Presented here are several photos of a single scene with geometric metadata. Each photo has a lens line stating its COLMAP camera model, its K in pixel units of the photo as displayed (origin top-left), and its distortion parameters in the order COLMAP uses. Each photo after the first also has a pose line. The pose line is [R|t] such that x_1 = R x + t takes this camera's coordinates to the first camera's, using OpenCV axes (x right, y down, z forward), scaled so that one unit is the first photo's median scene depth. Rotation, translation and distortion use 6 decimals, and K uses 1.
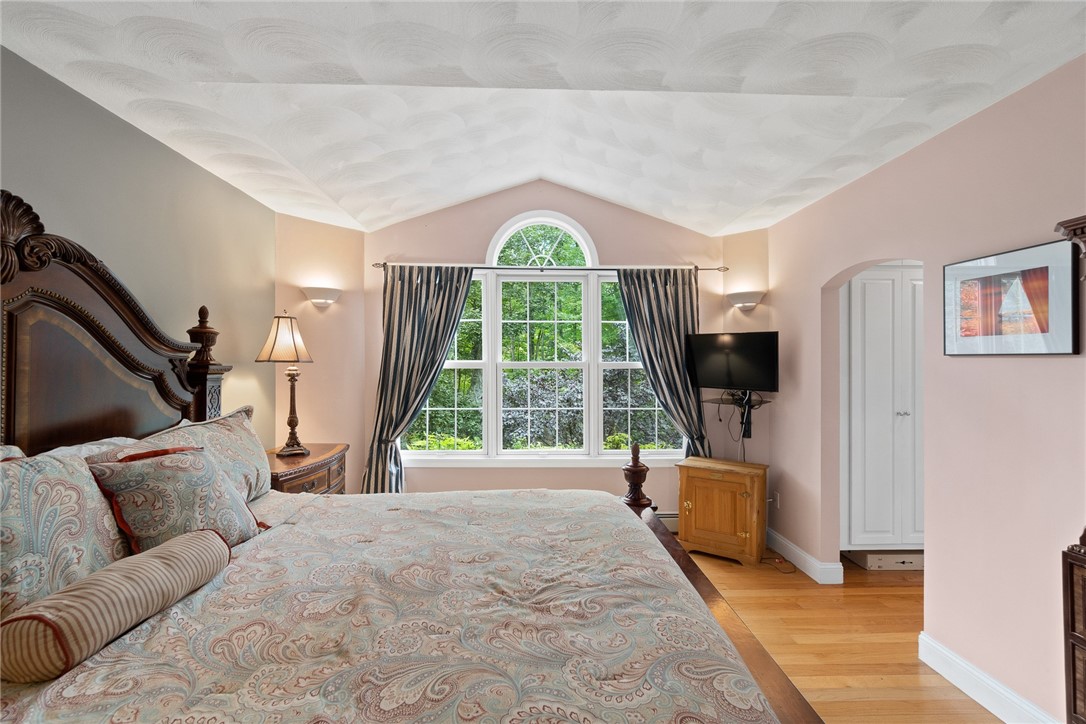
lens RADIAL K [[479.0, 0, 532.0], [0, 479.0, 361.0], [0, 0, 1]] dist [-0.003020, 0.000503]
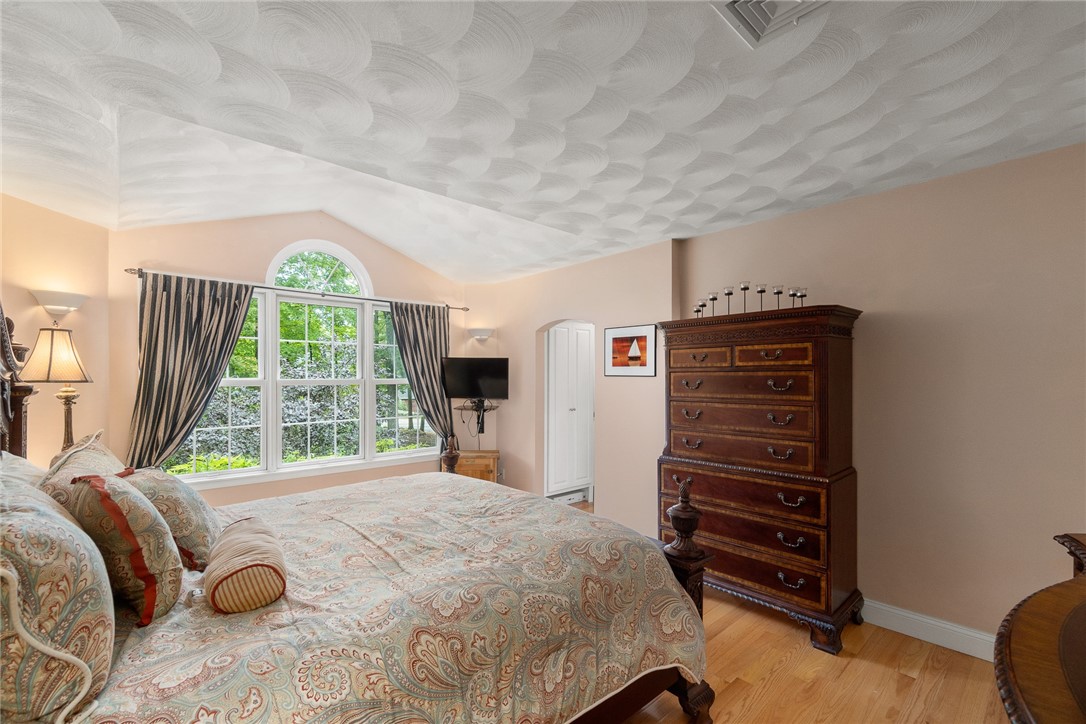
lens RADIAL K [[479.0, 0, 532.3], [0, 479.0, 388.5], [0, 0, 1]] dist [-0.003020, 0.000503]
pose [[0.768237, -0.017854, 0.639917, -0.325431], [-0.000935, 0.999579, 0.029010, -0.009430], [-0.640165, -0.022885, 0.767896, -0.156061]]
